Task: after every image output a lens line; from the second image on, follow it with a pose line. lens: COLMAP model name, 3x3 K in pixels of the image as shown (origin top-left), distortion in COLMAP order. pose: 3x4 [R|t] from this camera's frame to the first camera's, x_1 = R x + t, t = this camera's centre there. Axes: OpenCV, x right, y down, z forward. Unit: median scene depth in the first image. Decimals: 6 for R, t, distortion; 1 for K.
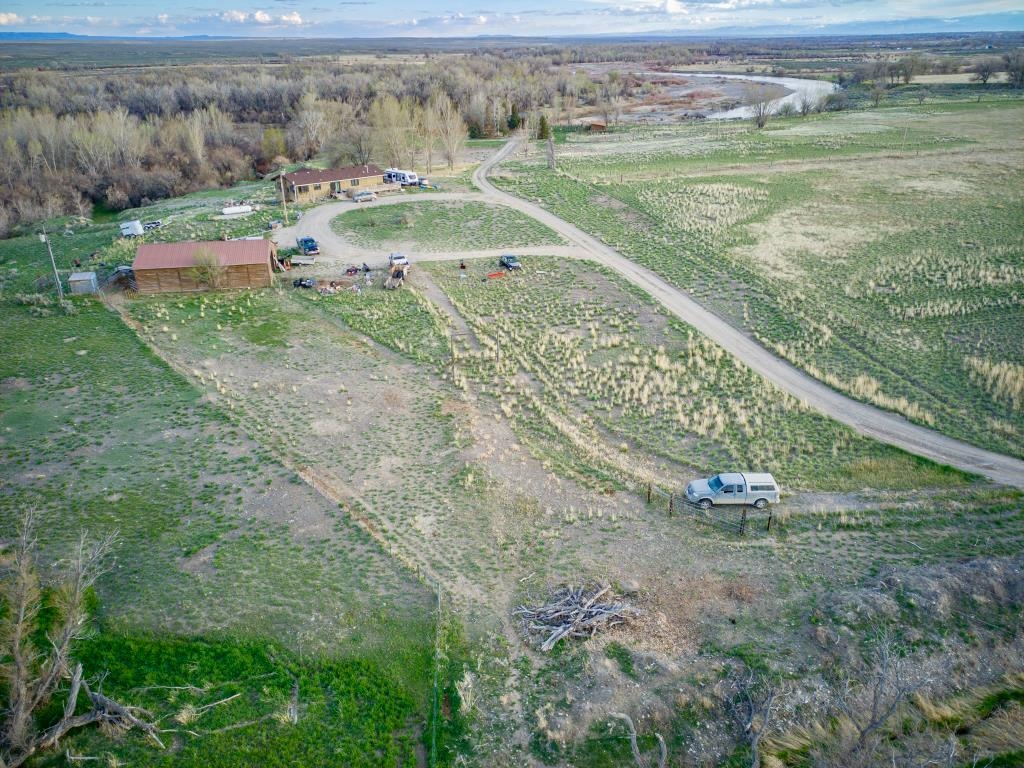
lens RADIAL K [[769.9, 0, 514.6], [0, 769.9, 383.8], [0, 0, 1]] dist [0.080562, -0.079967]
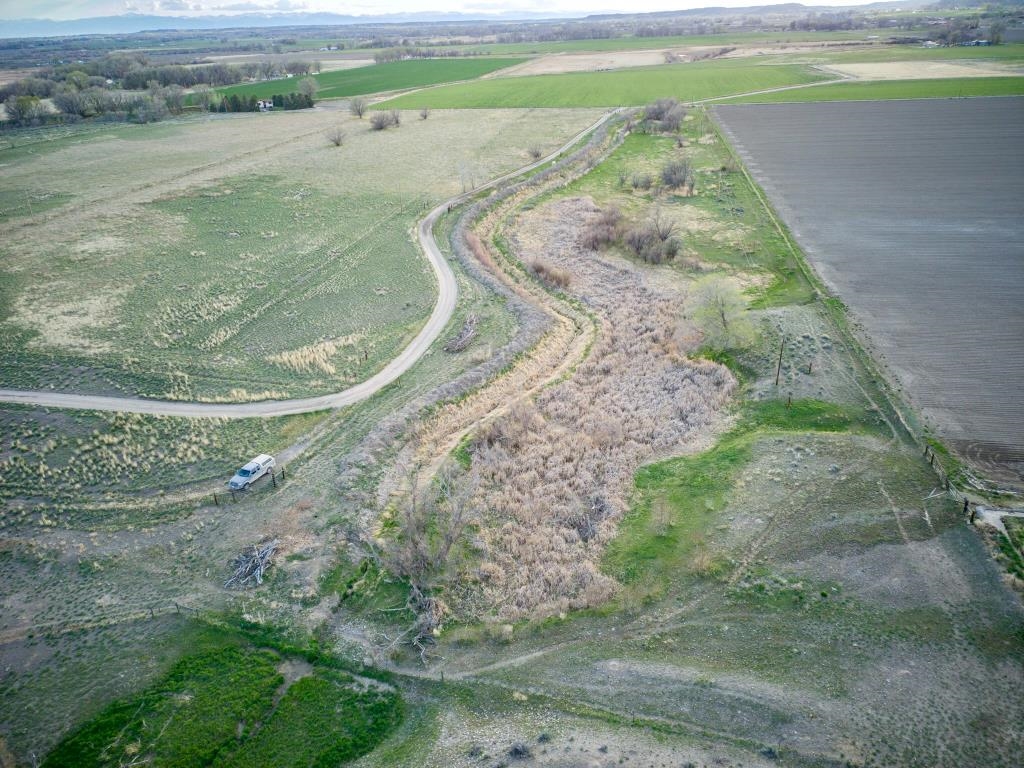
lens RADIAL K [[769.9, 0, 515.0], [0, 769.9, 384.1], [0, 0, 1]] dist [0.080562, -0.079967]
pose [[0.411036, -0.387331, 0.825242, -0.827608], [0.384378, 0.894481, 0.228378, -0.208825], [-0.826621, 0.223333, 0.516546, -0.429756]]
